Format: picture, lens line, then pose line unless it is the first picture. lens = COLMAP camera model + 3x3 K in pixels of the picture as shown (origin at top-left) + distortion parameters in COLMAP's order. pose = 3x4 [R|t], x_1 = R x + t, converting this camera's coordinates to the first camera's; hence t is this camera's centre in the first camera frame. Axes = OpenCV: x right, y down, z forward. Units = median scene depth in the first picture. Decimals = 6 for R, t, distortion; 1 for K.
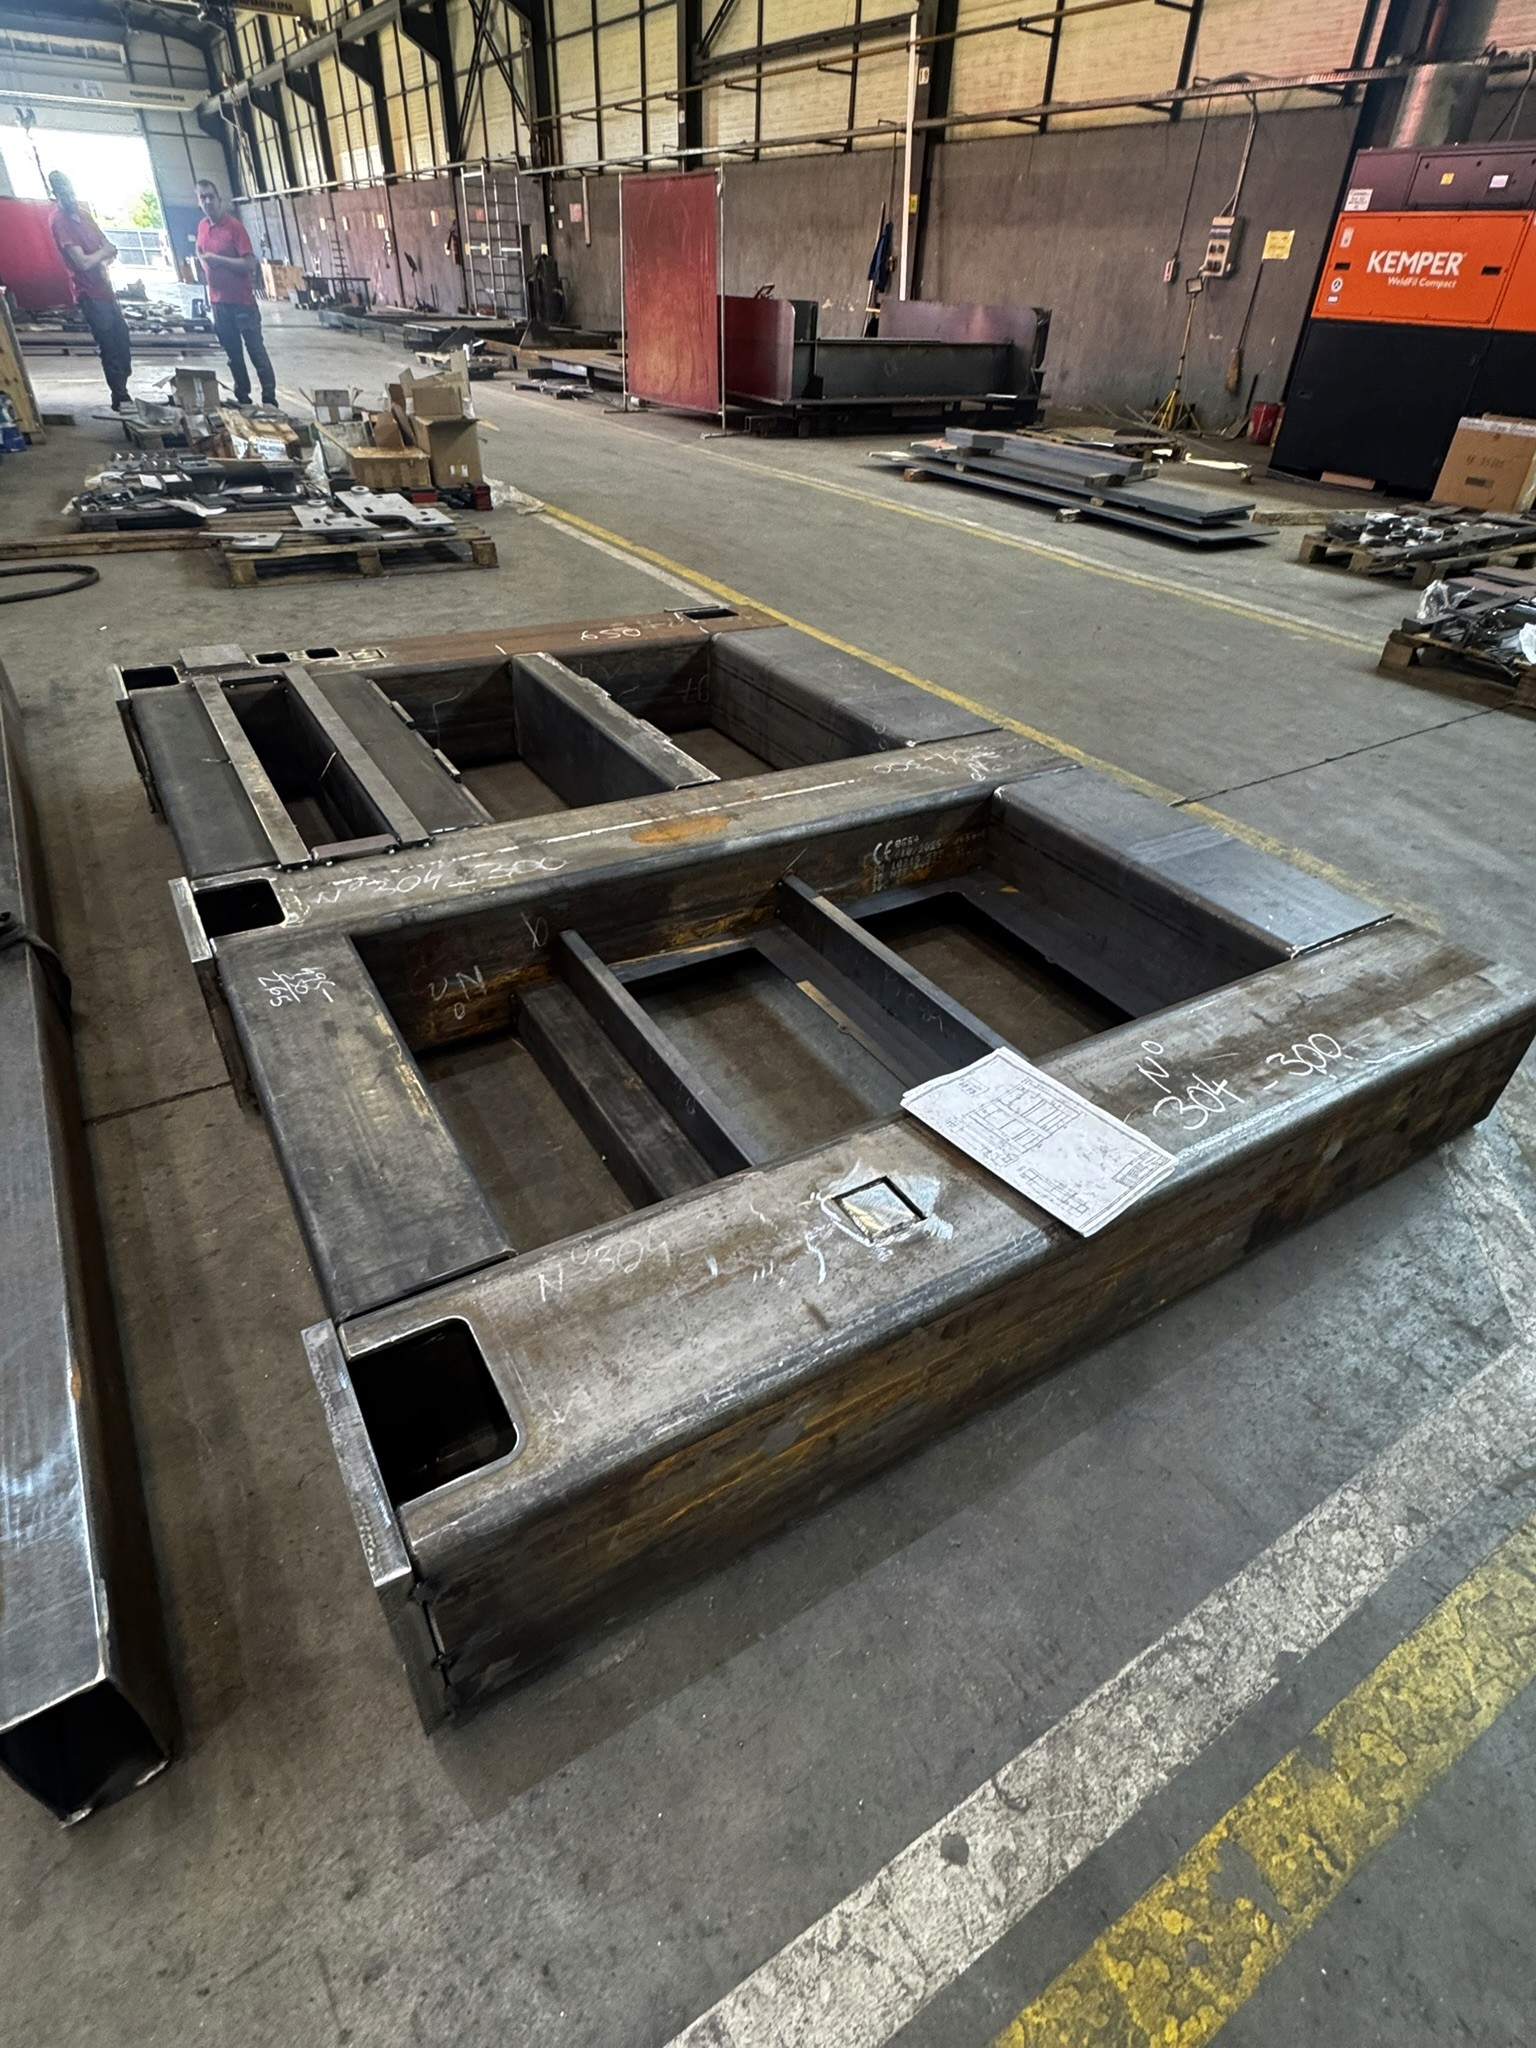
lens RADIAL K [[1013.6, 0, 769.3], [0, 1013.6, 1032.7], [0, 0, 1]] dist [-0.002331, -0.000666]
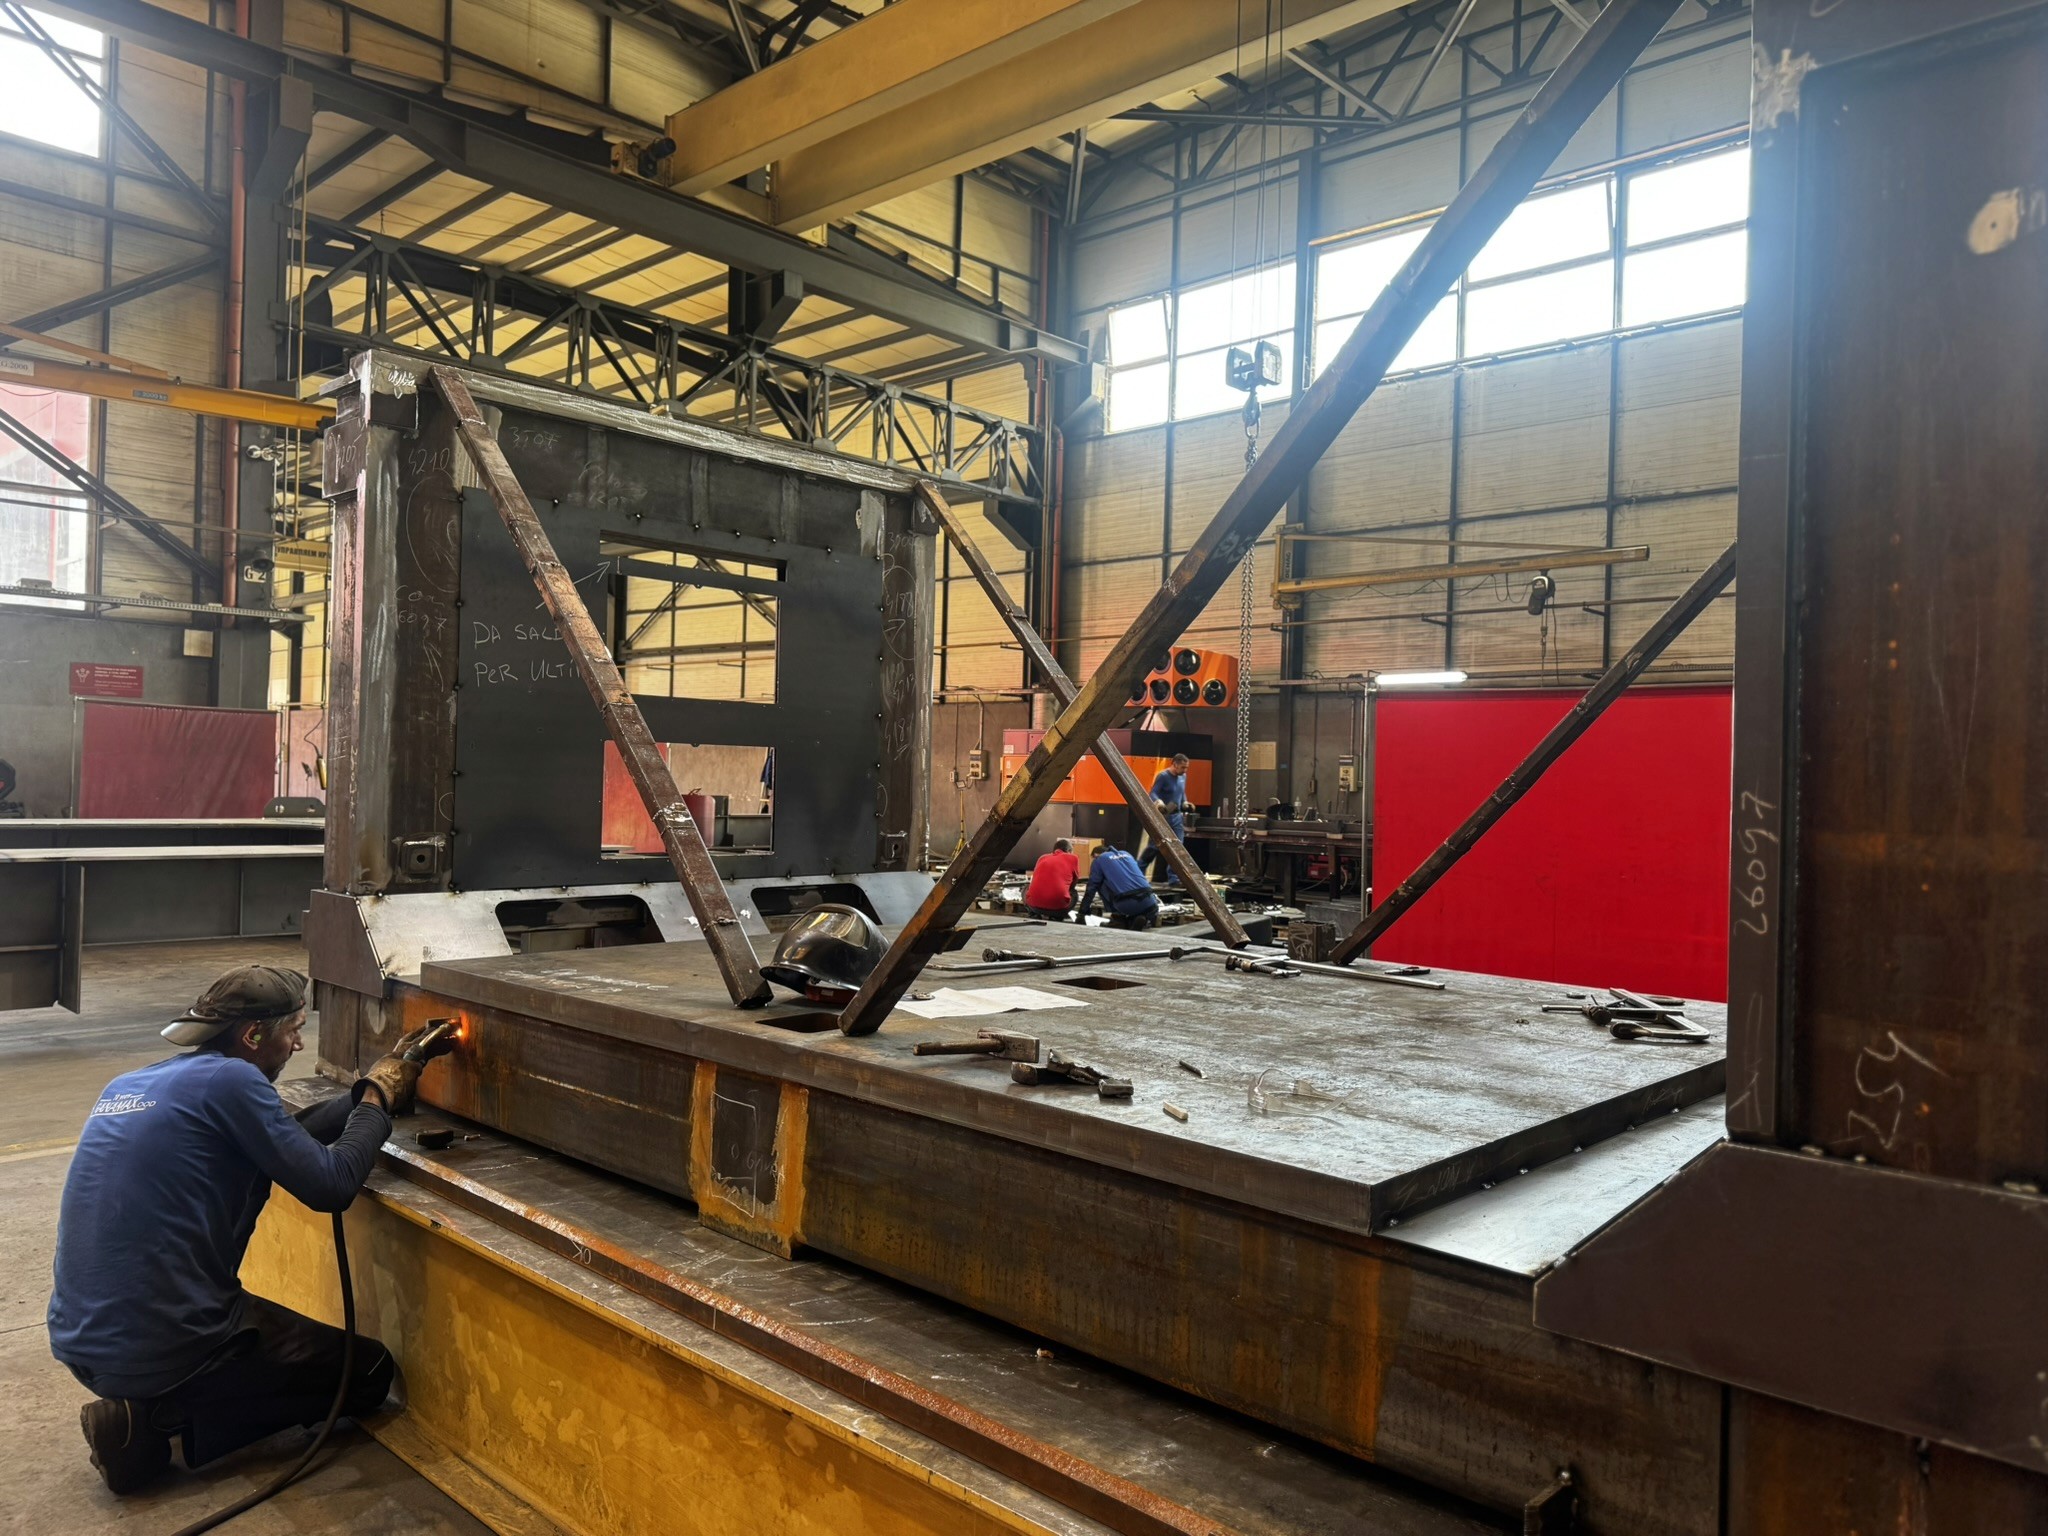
lens RADIAL K [[1457.5, 0, 1028.4], [0, 1457.5, 772.0], [0, 0, 1]] dist [0.003306, 0.000061]
pose [[0.967390, -0.011065, 0.253049, -0.066974], [0.159895, 0.801502, -0.576219, 0.580387], [-0.196444, 0.597890, 0.777134, -0.808109]]
